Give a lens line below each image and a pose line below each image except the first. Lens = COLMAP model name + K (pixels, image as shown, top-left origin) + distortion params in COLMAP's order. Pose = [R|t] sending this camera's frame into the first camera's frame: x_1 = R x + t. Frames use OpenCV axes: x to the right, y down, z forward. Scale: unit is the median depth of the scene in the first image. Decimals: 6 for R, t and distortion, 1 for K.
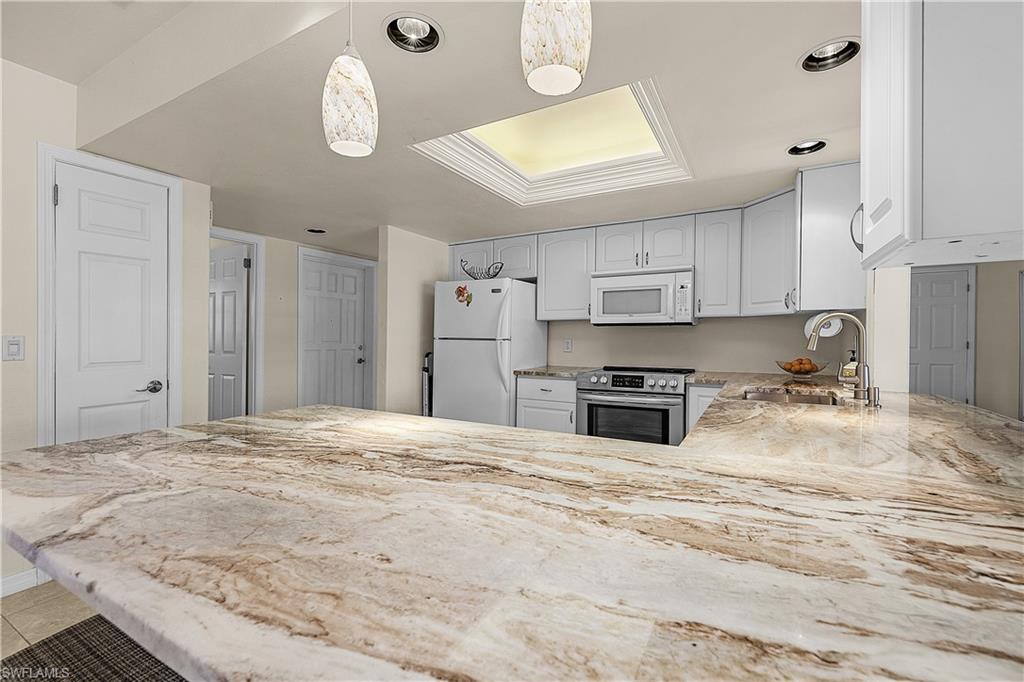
lens RADIAL K [[440.3, 0, 496.3], [0, 440.3, 334.4], [0, 0, 1]] dist [-0.017613, 0.004690]
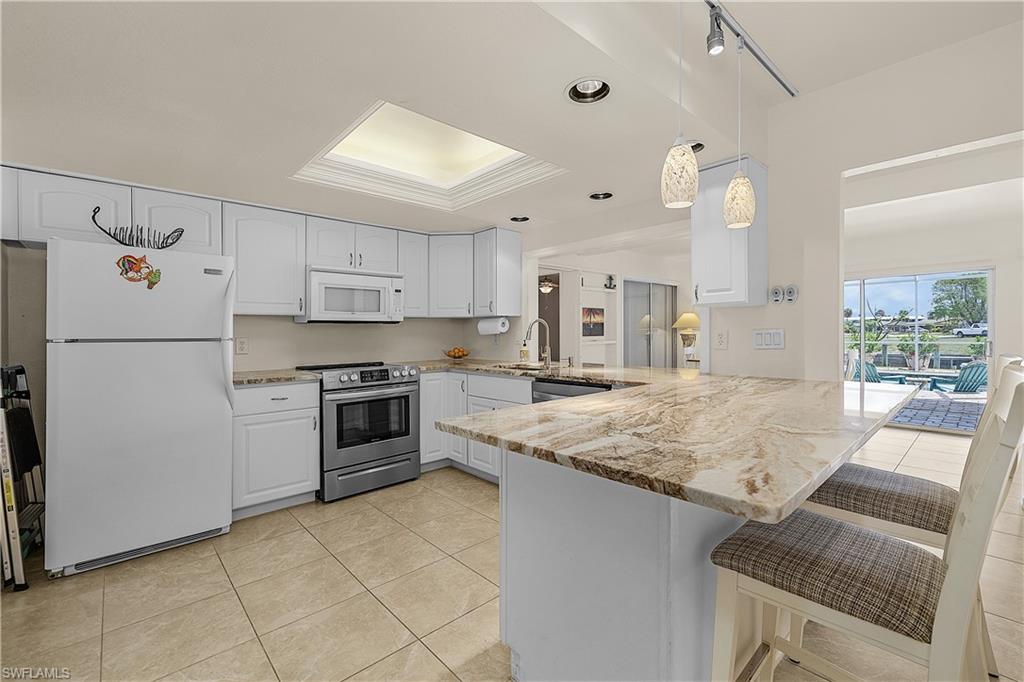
lens RADIAL K [[440.3, 0, 531.5], [0, 440.3, 336.9], [0, 0, 1]] dist [-0.017613, 0.004690]
pose [[0.266989, -0.015596, 0.963573, -0.593375], [0.005374, 0.999878, 0.014695, -0.000690], [-0.963685, 0.001255, 0.267040, 0.334241]]
